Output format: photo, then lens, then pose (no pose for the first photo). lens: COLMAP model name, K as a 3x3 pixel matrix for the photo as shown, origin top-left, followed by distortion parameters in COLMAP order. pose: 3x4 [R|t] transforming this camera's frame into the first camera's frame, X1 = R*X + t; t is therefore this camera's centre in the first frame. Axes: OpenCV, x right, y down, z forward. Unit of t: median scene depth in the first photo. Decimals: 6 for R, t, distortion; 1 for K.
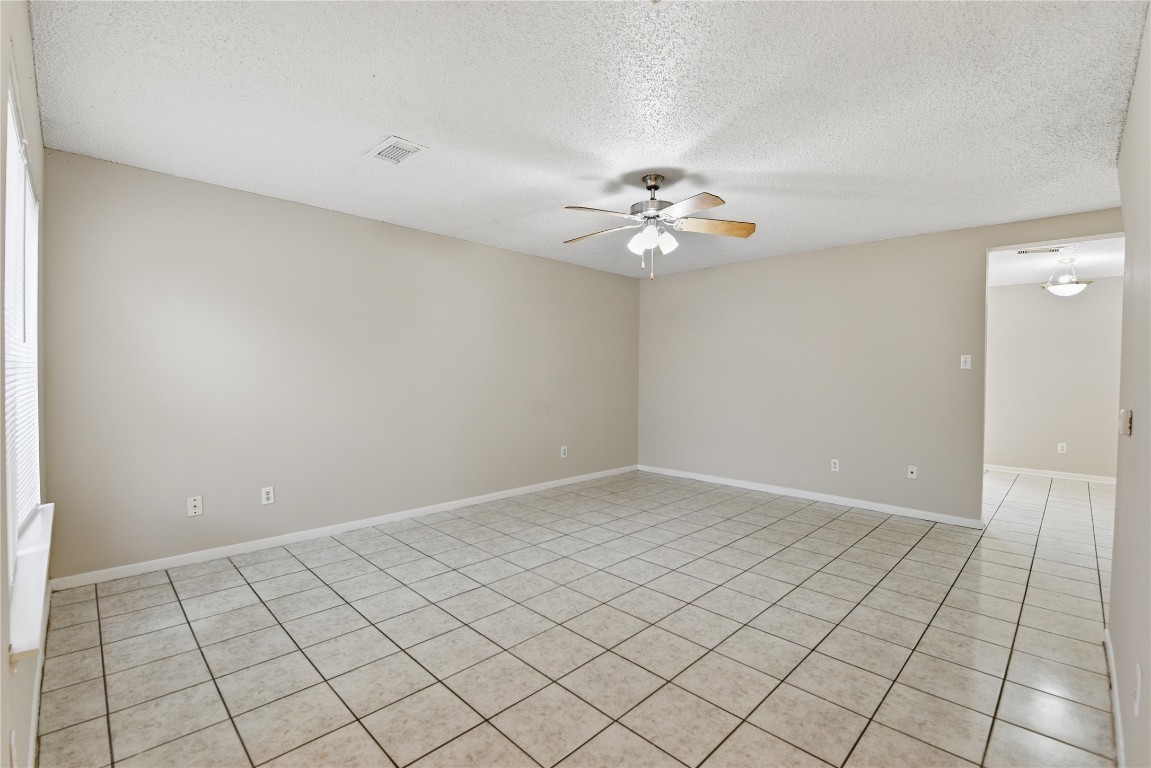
lens RADIAL K [[505.1, 0, 581.9], [0, 505.1, 381.2], [0, 0, 1]] dist [0.000771, -0.010148]
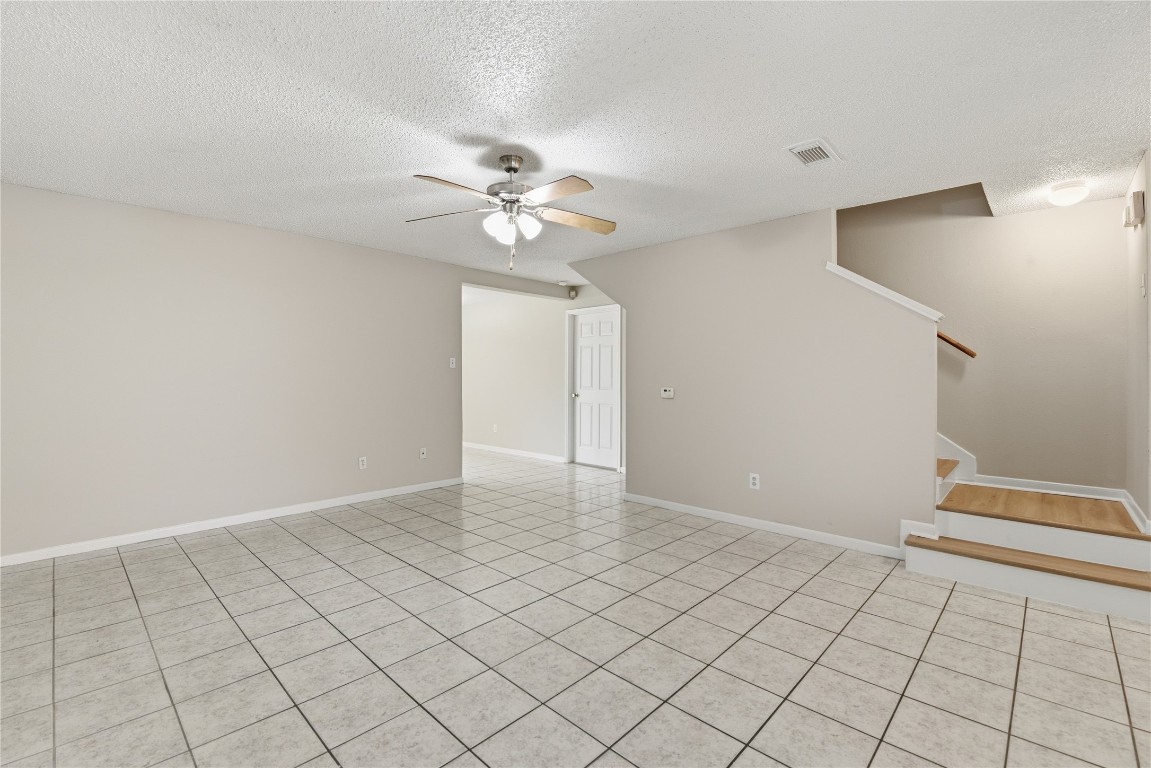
lens RADIAL K [[501.3, 0, 581.4], [0, 501.3, 375.6], [0, 0, 1]] dist [0.000951, -0.009376]
pose [[-0.022950, -0.009385, 0.999693, -0.619759], [0.013309, 0.999864, 0.009692, -0.014529], [-0.999648, 0.013528, -0.022822, 0.716683]]
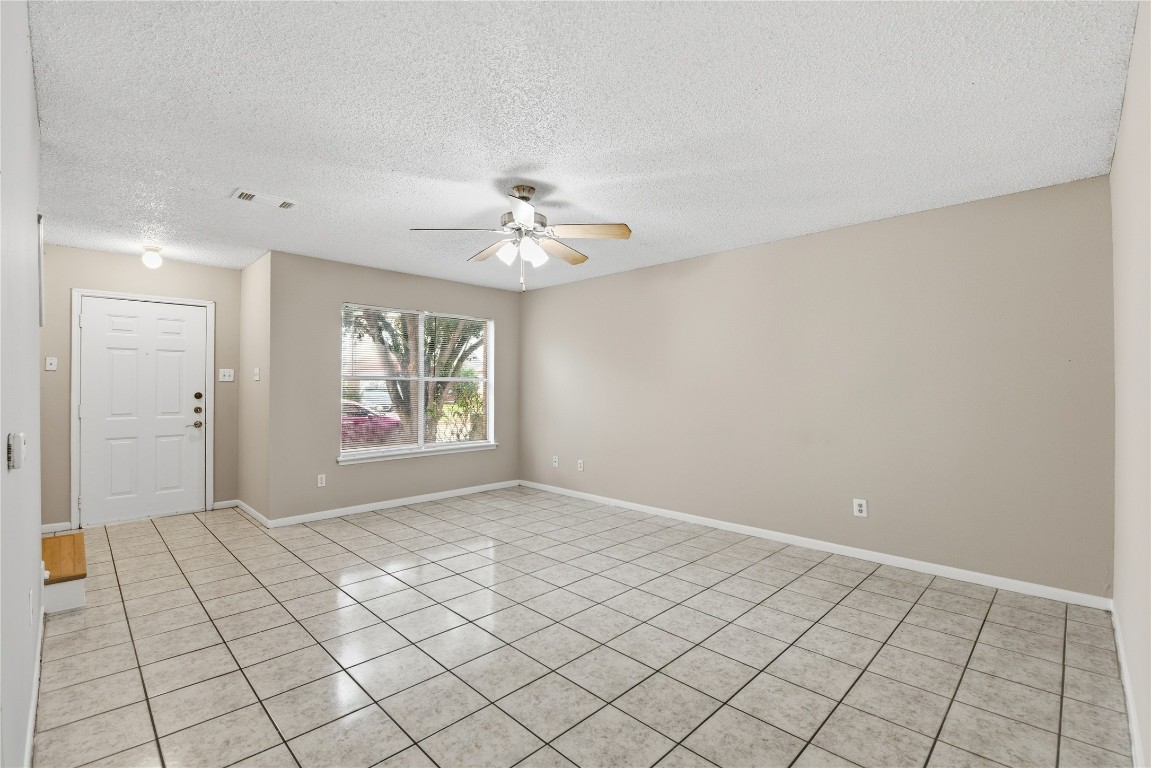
lens RADIAL K [[505.1, 0, 581.9], [0, 505.1, 381.2], [0, 0, 1]] dist [0.000771, -0.010148]
pose [[0.001281, -0.020052, -0.999798, 0.889223], [-0.017195, 0.999651, -0.020071, -0.009683], [0.999851, 0.017217, 0.000936, 0.890812]]
